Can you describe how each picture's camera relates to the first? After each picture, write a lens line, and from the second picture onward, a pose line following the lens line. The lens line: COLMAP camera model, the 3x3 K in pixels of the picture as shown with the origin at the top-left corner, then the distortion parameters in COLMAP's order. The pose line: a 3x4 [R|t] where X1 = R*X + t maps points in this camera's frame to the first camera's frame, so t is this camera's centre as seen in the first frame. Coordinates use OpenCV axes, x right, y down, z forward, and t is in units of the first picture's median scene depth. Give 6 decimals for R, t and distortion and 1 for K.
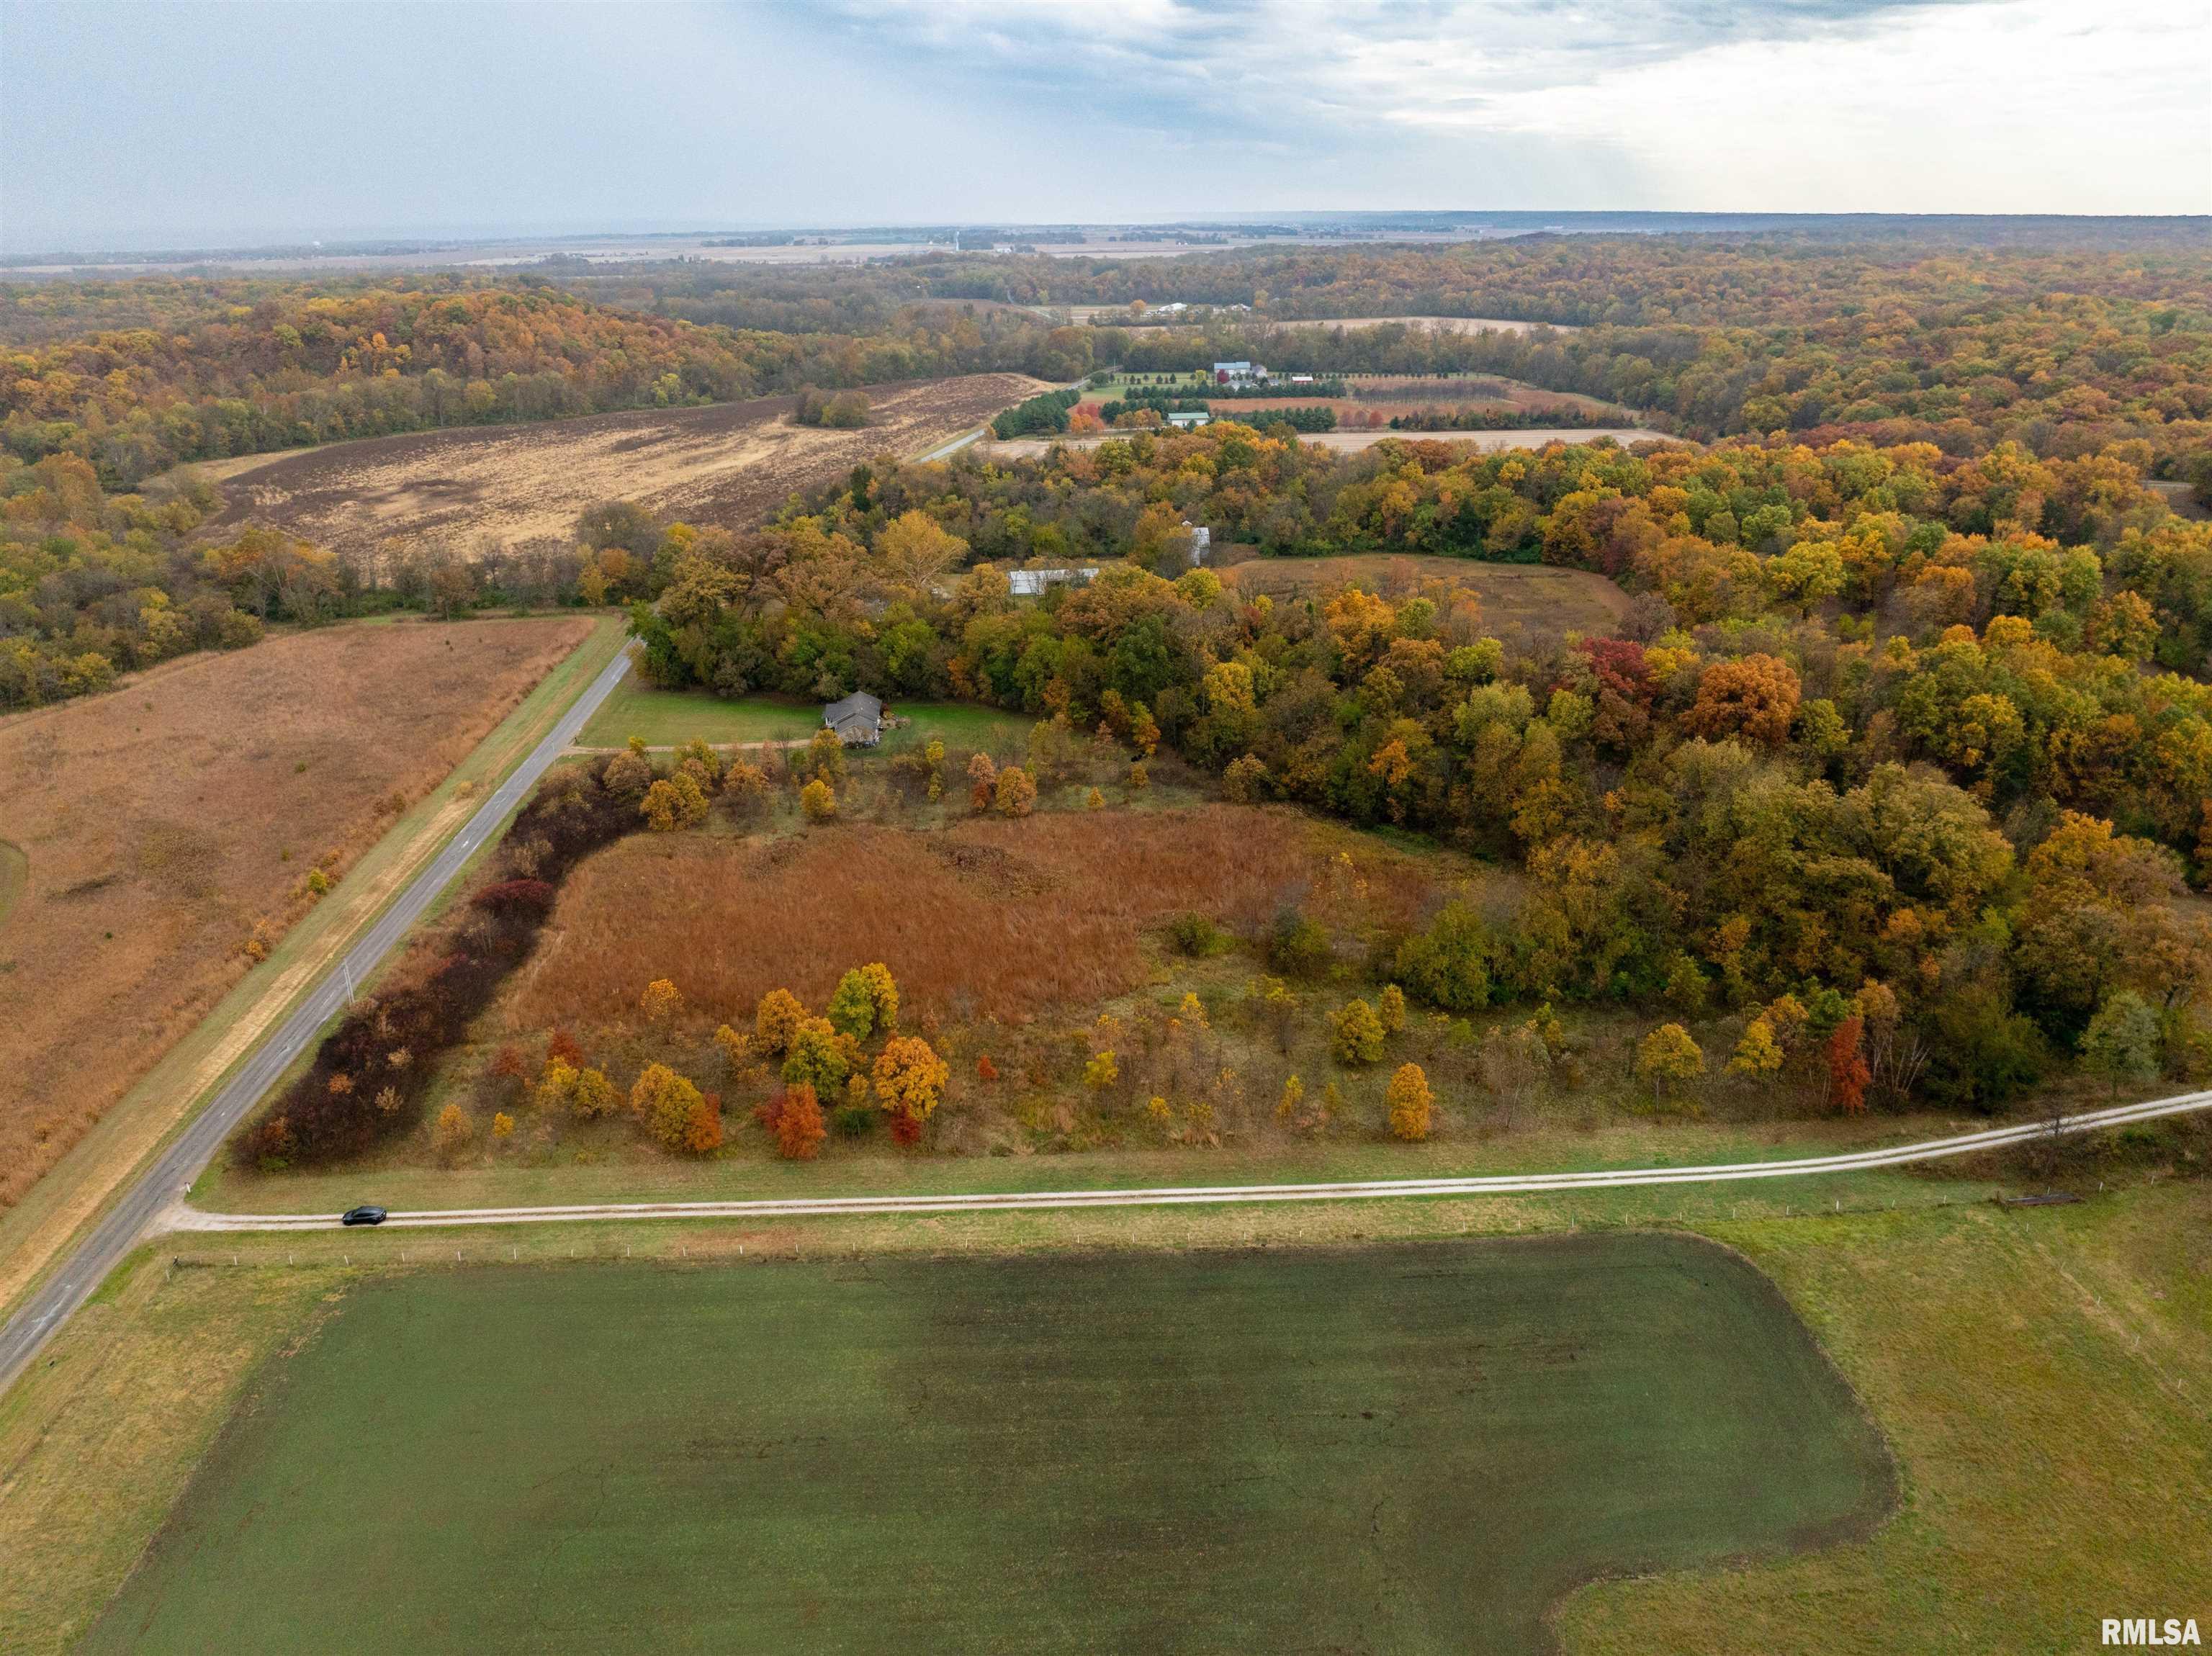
lens RADIAL K [[1552.3, 0, 1096.2], [0, 1552.3, 829.2], [0, 0, 1]] dist [-0.046519, 0.016237]
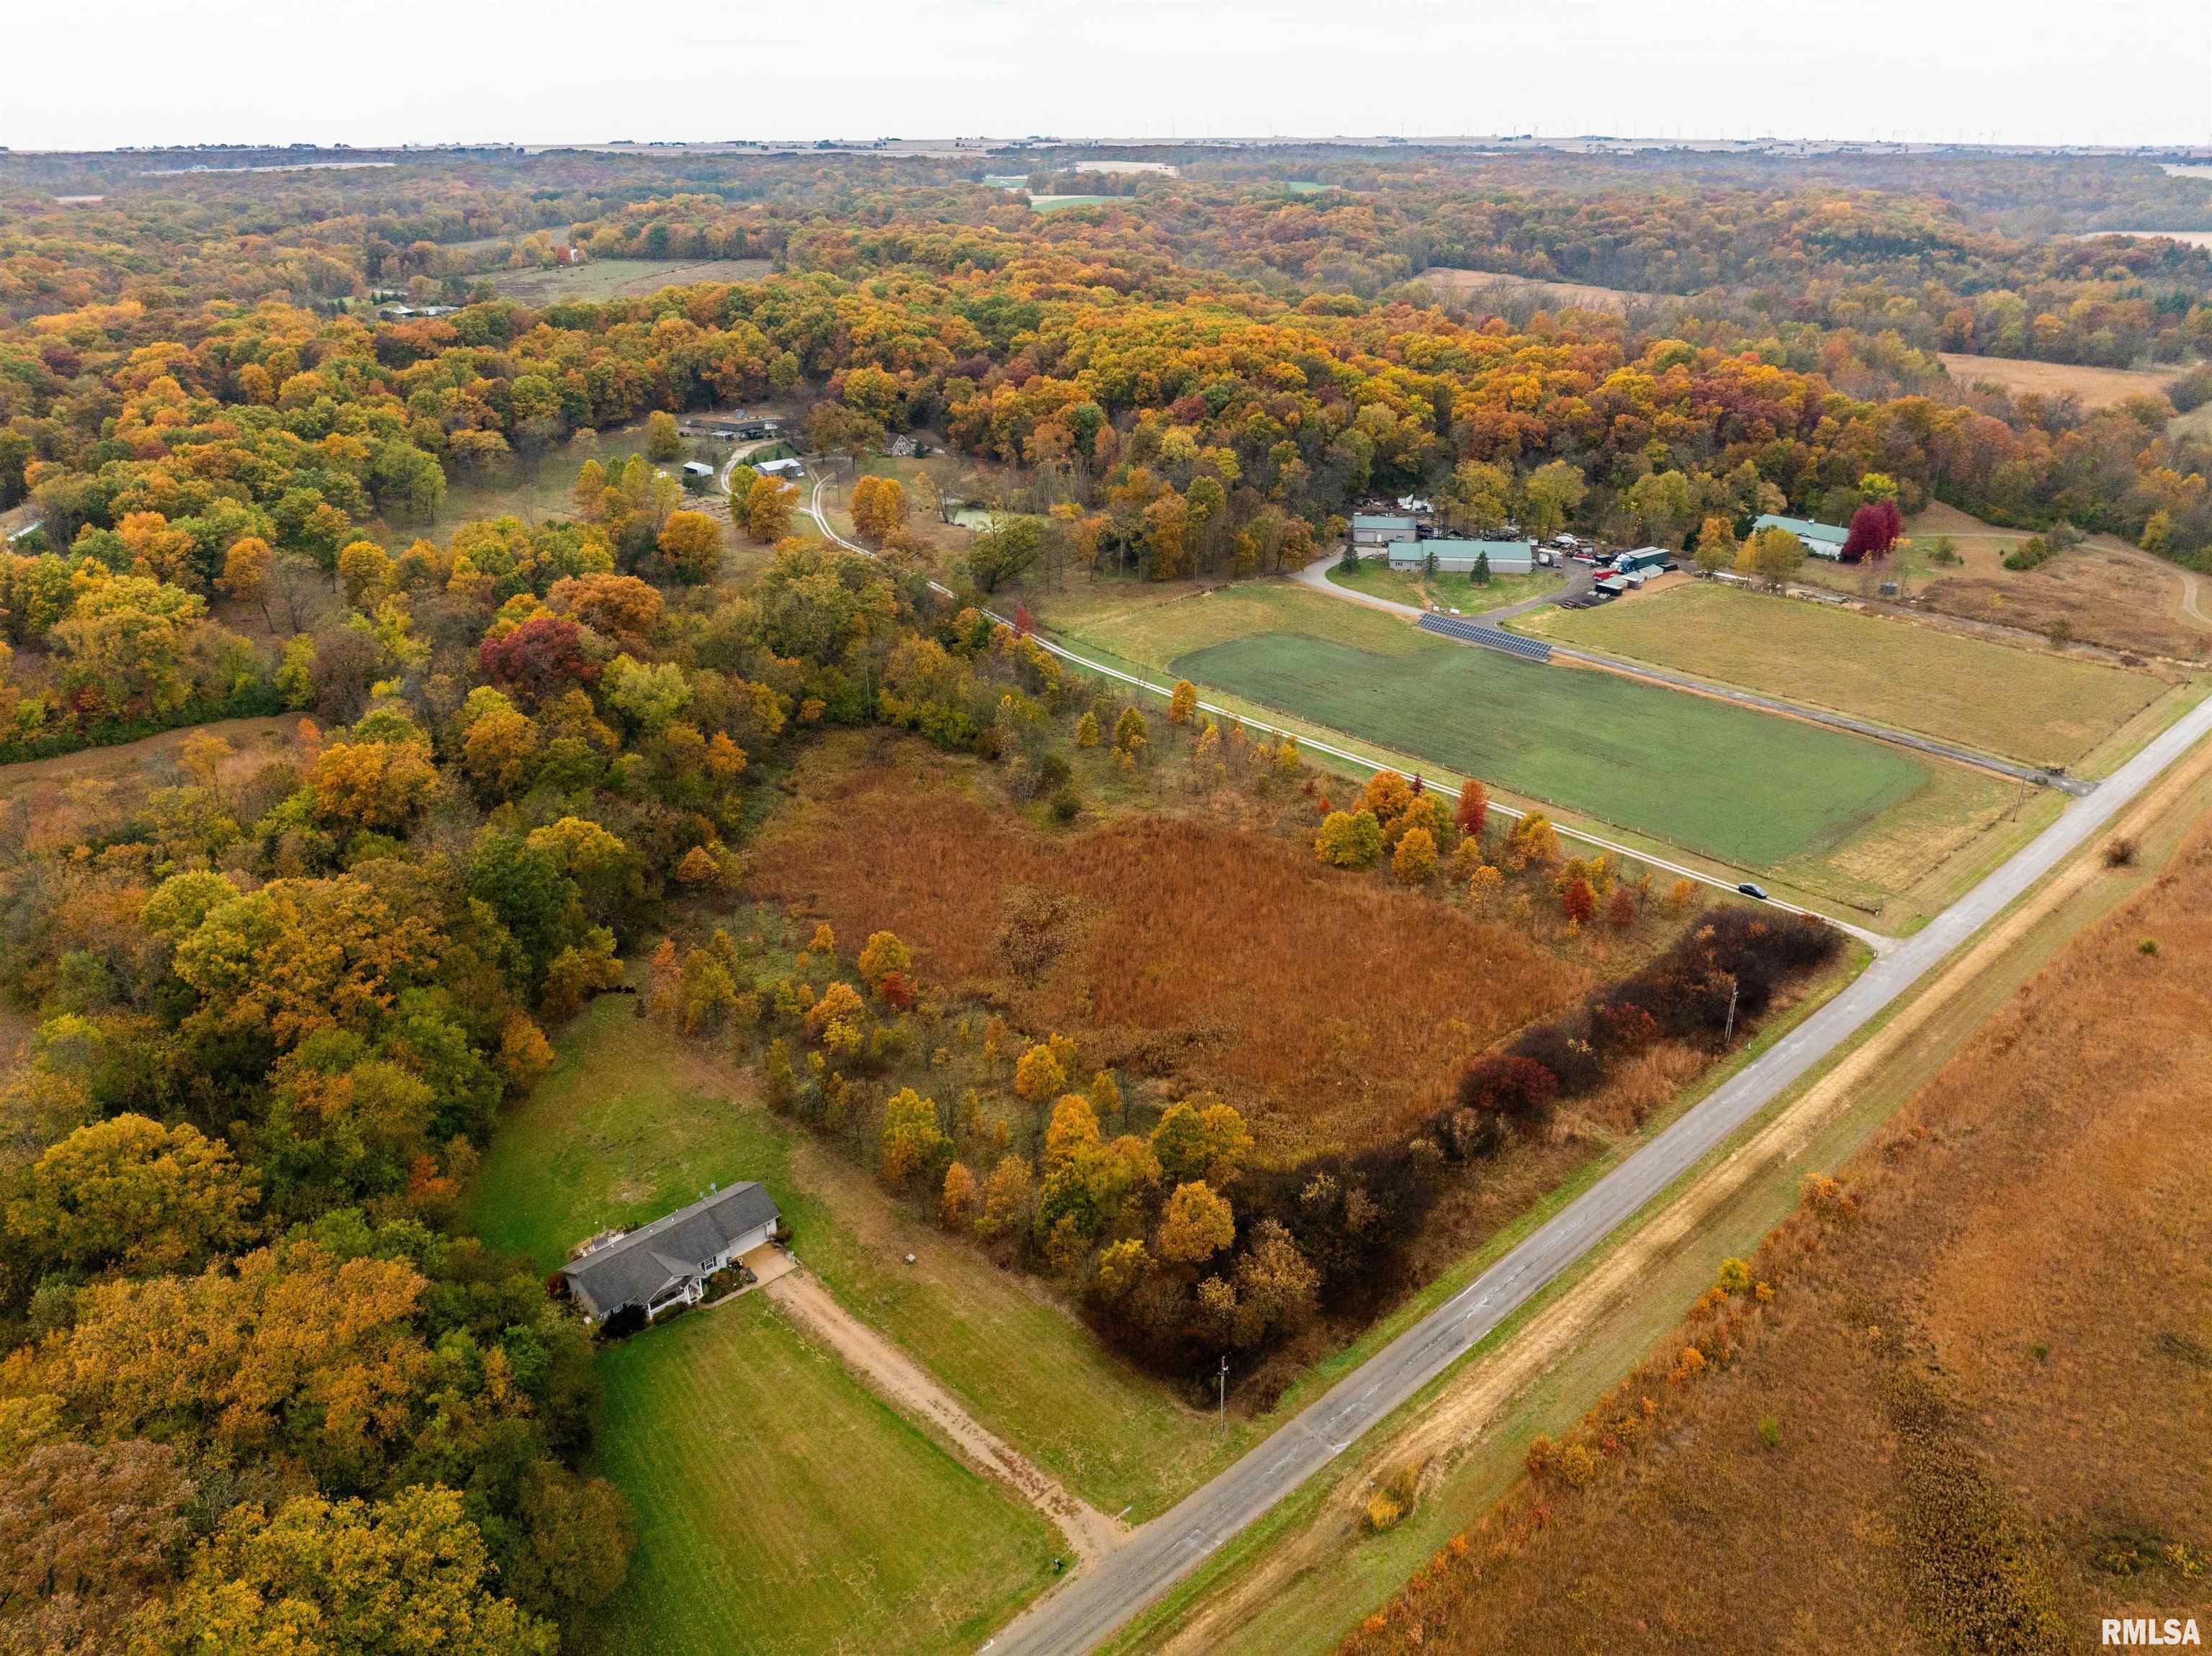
lens RADIAL K [[1537.8, 0, 1106.8], [0, 1537.8, 870.5], [0, 0, 1]] dist [-0.057542, 0.028122]
pose [[-0.647044, -0.323498, 0.690422, -0.655064], [0.289820, 0.733205, 0.615155, -0.509306], [-0.705222, 0.598130, -0.380660, 1.204046]]
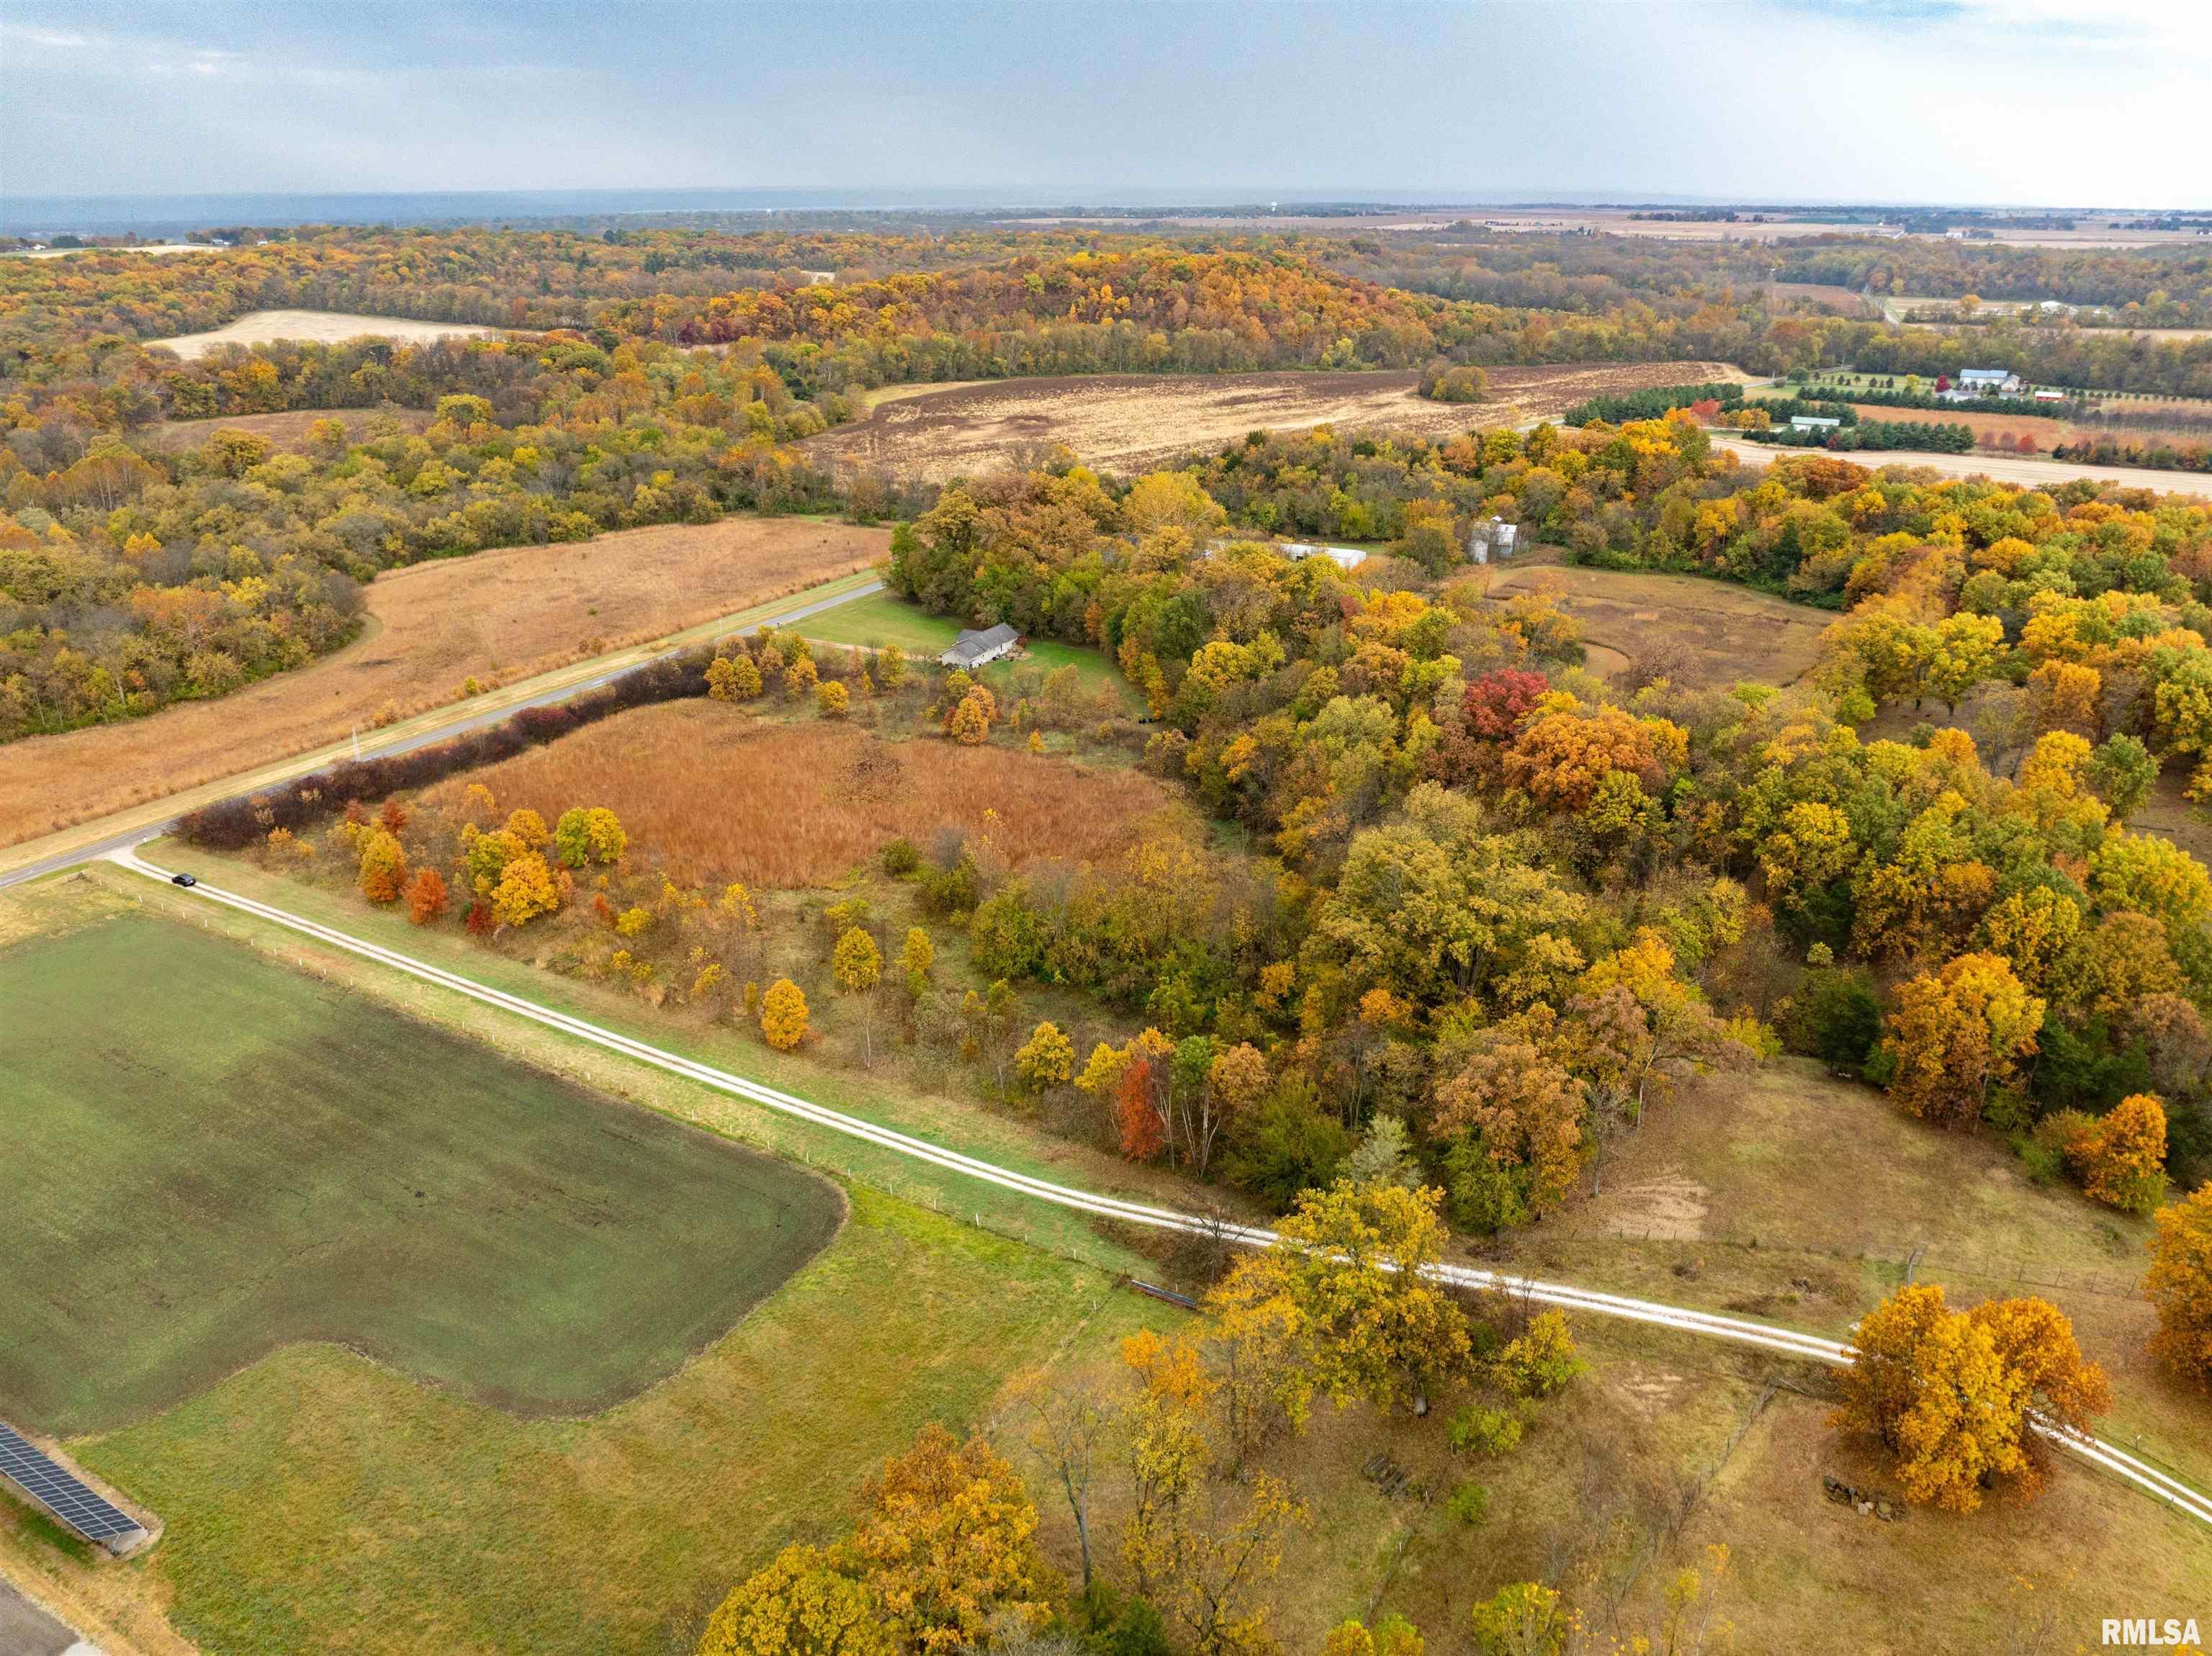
lens RADIAL K [[1552.3, 0, 1096.2], [0, 1552.3, 829.2], [0, 0, 1]] dist [-0.046519, 0.016237]
pose [[0.837489, 0.214898, -0.502426, 0.592600], [-0.206315, 0.975726, 0.073434, -0.049660], [0.506011, 0.042157, 0.861496, 0.110430]]
